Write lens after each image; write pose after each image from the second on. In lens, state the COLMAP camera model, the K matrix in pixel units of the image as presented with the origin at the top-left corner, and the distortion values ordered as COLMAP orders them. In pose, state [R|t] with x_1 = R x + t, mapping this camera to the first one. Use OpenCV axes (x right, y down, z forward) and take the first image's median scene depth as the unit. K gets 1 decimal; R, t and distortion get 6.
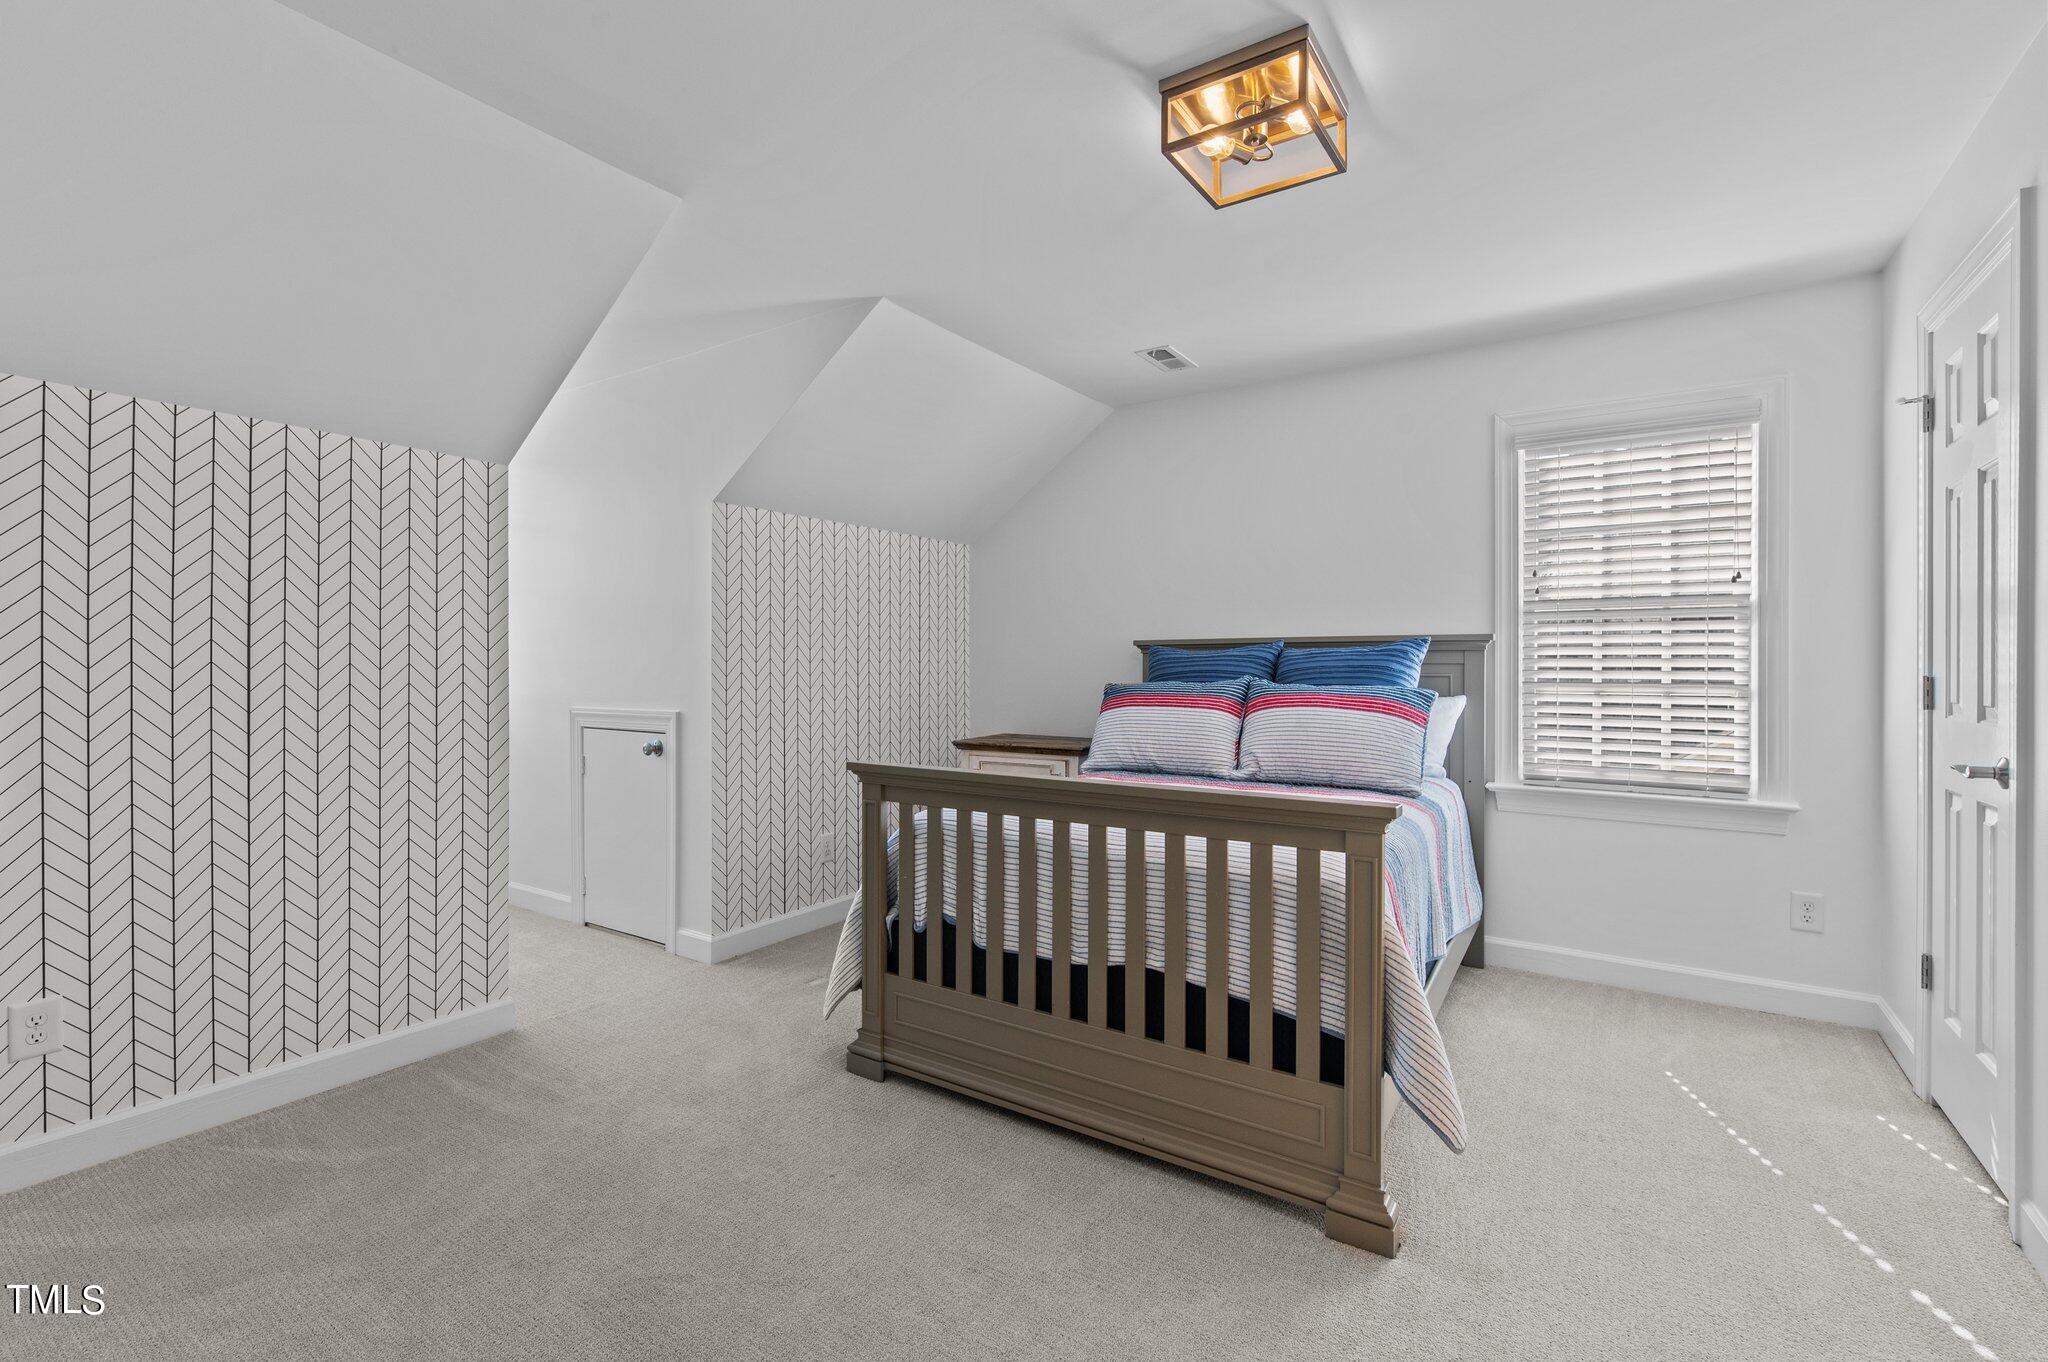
lens RADIAL K [[908.1, 0, 1030.4], [0, 908.1, 666.2], [0, 0, 1]] dist [-0.000541, -0.000315]
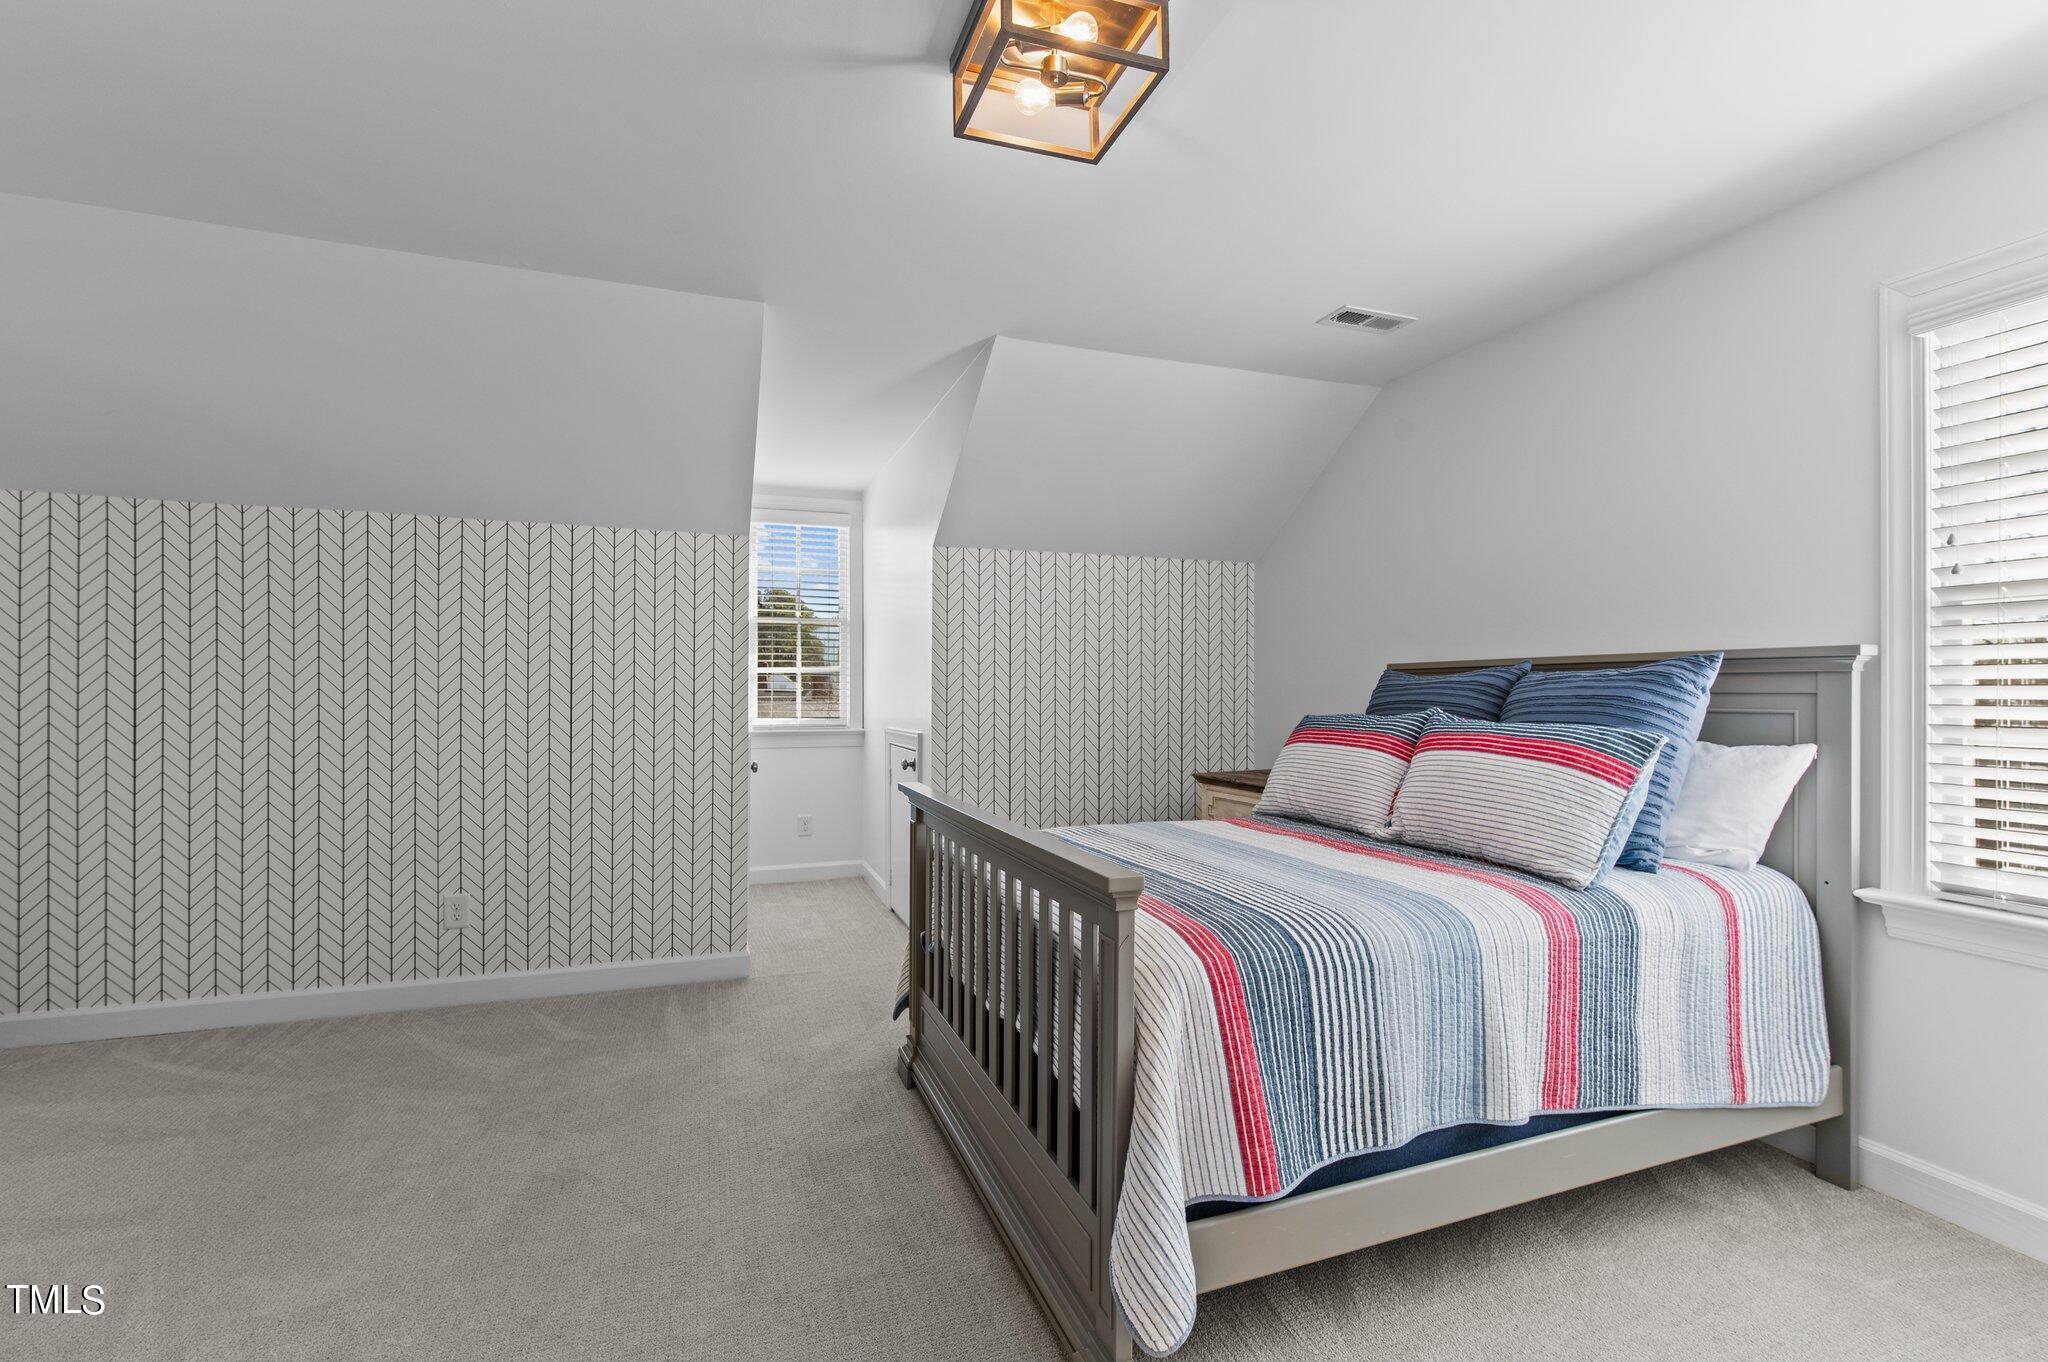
lens RADIAL K [[908.1, 0, 1028.1], [0, 908.1, 688.7], [0, 0, 1]] dist [-0.000541, -0.000315]
pose [[0.800621, 0.000834, -0.599171, 0.426953], [-0.003815, 0.999986, -0.003706, -0.001695], [0.599160, 0.005253, 0.800612, 0.176223]]
